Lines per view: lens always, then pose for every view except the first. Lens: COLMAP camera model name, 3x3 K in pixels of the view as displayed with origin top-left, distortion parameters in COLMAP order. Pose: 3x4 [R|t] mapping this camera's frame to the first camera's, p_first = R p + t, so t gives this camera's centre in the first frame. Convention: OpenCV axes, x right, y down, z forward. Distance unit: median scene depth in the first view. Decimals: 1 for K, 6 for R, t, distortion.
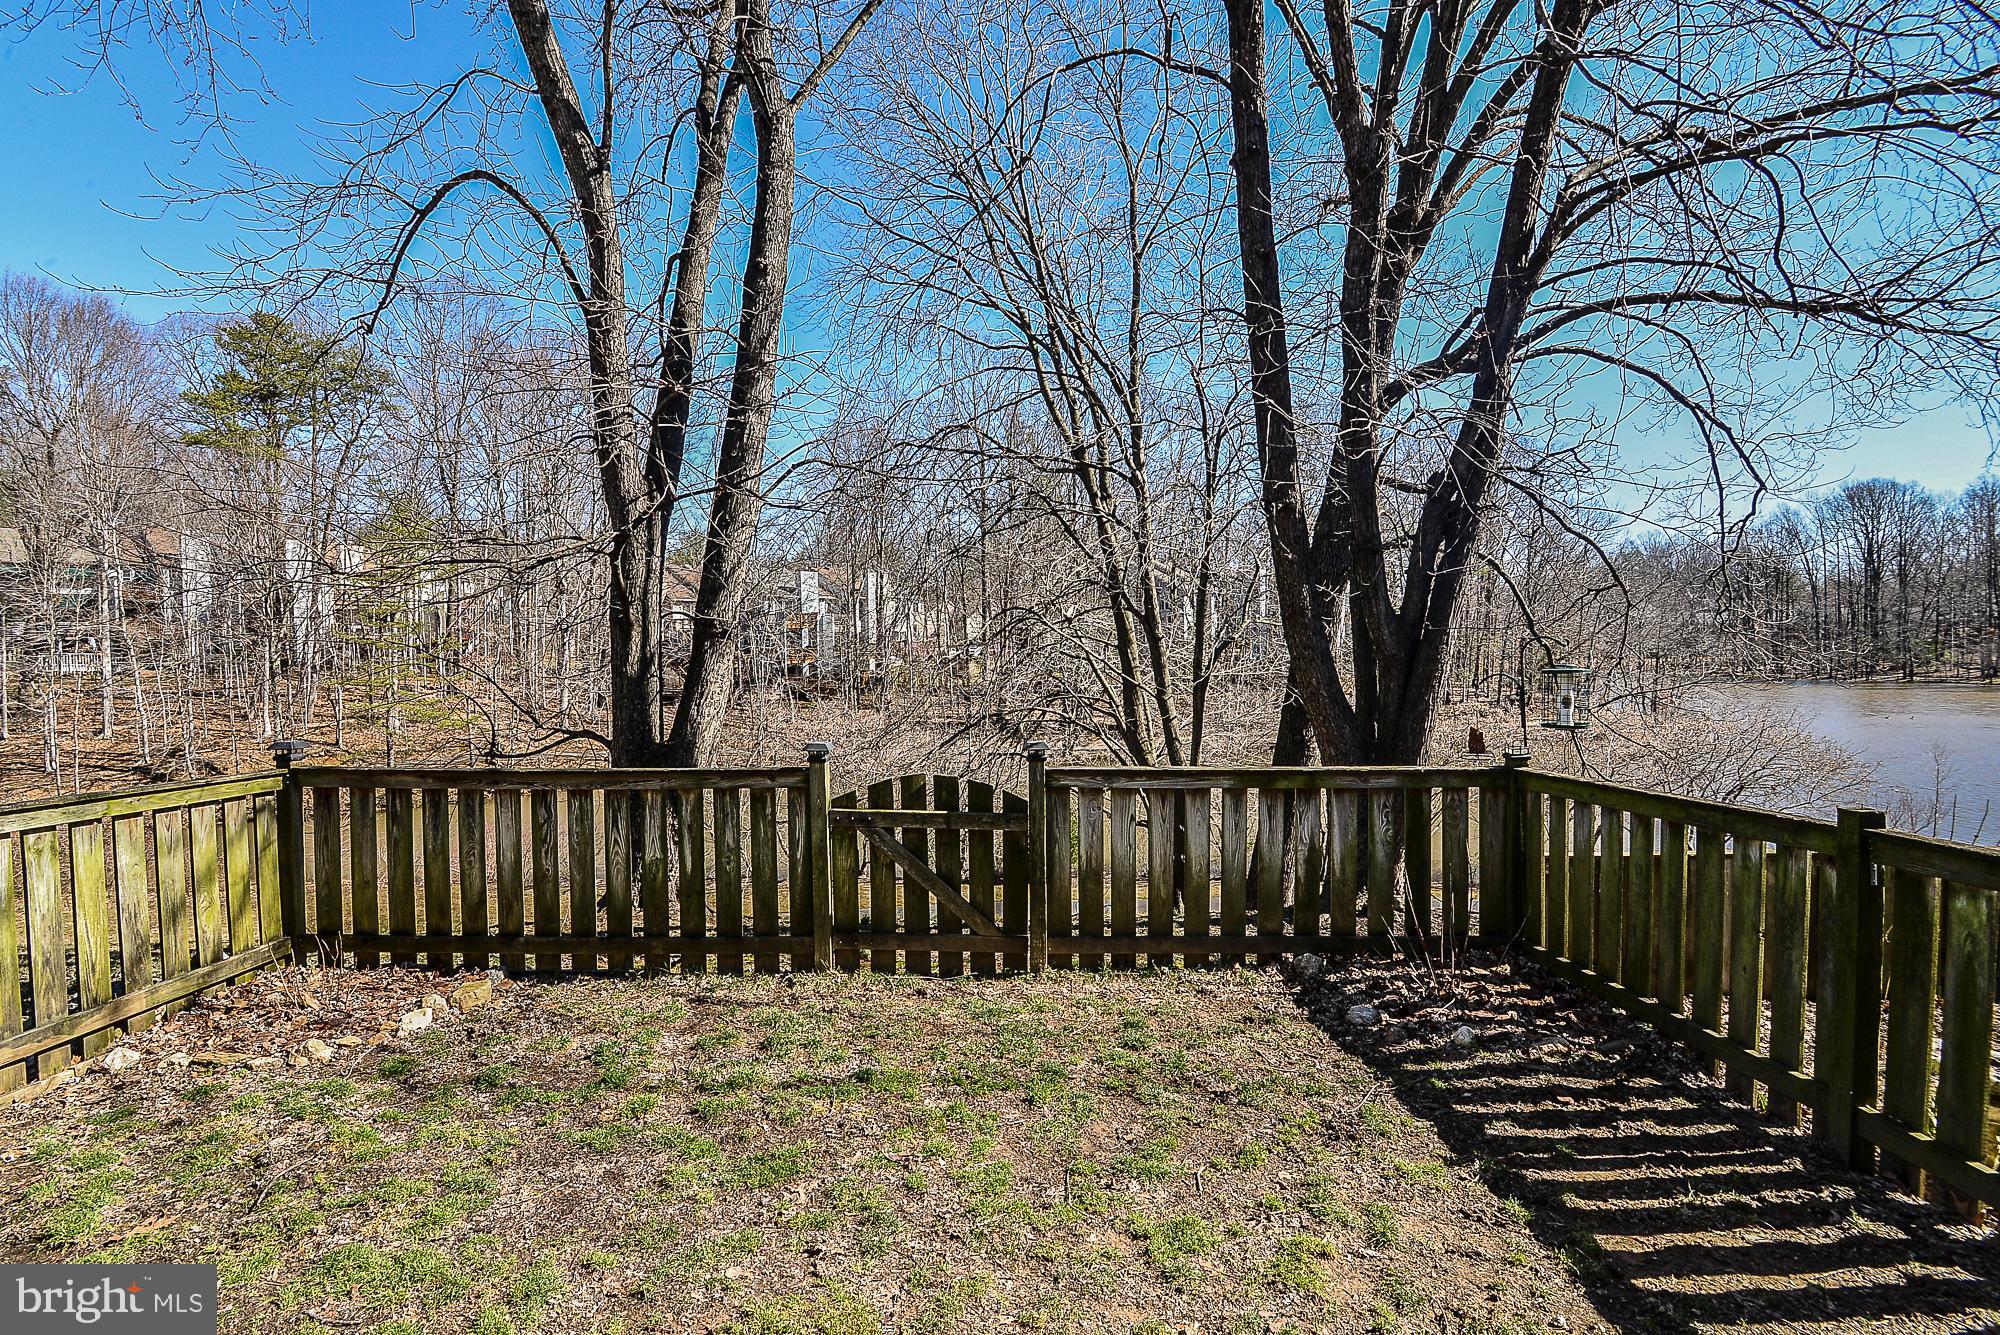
lens RADIAL K [[986.2, 0, 995.3], [0, 986.2, 662.8], [0, 0, 1]] dist [-0.004507, -0.001193]
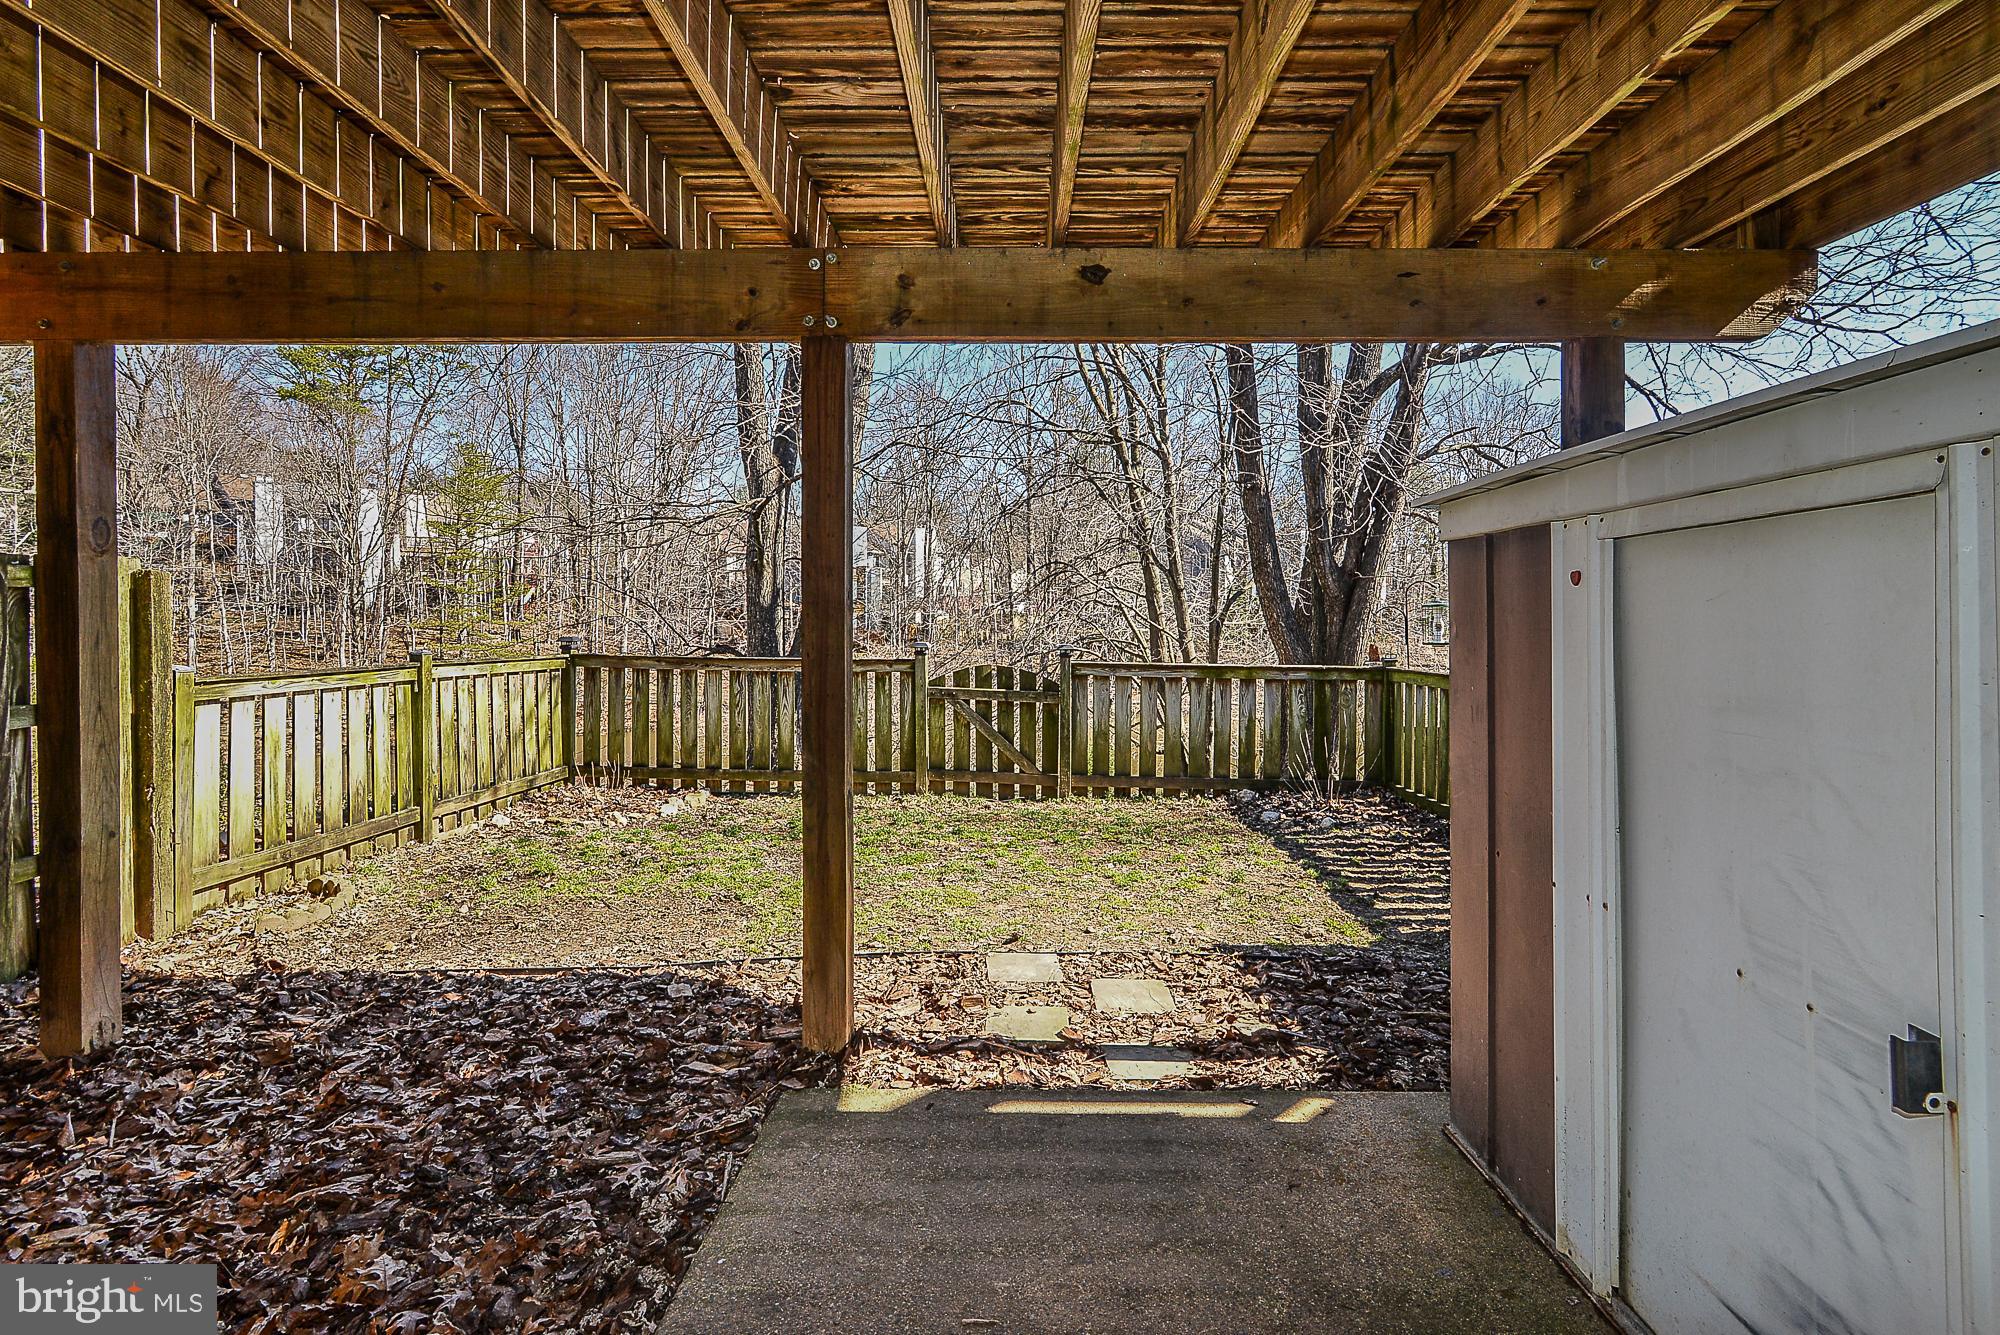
lens RADIAL K [[986.6, 0, 1021.4], [0, 986.6, 604.3], [0, 0, 1]] dist [0.033344, -0.000088]
pose [[0.999738, 0.015676, -0.016681, -0.001556], [-0.015940, 0.999748, -0.015802, 0.044011], [0.016430, 0.016064, 0.999736, -0.503466]]
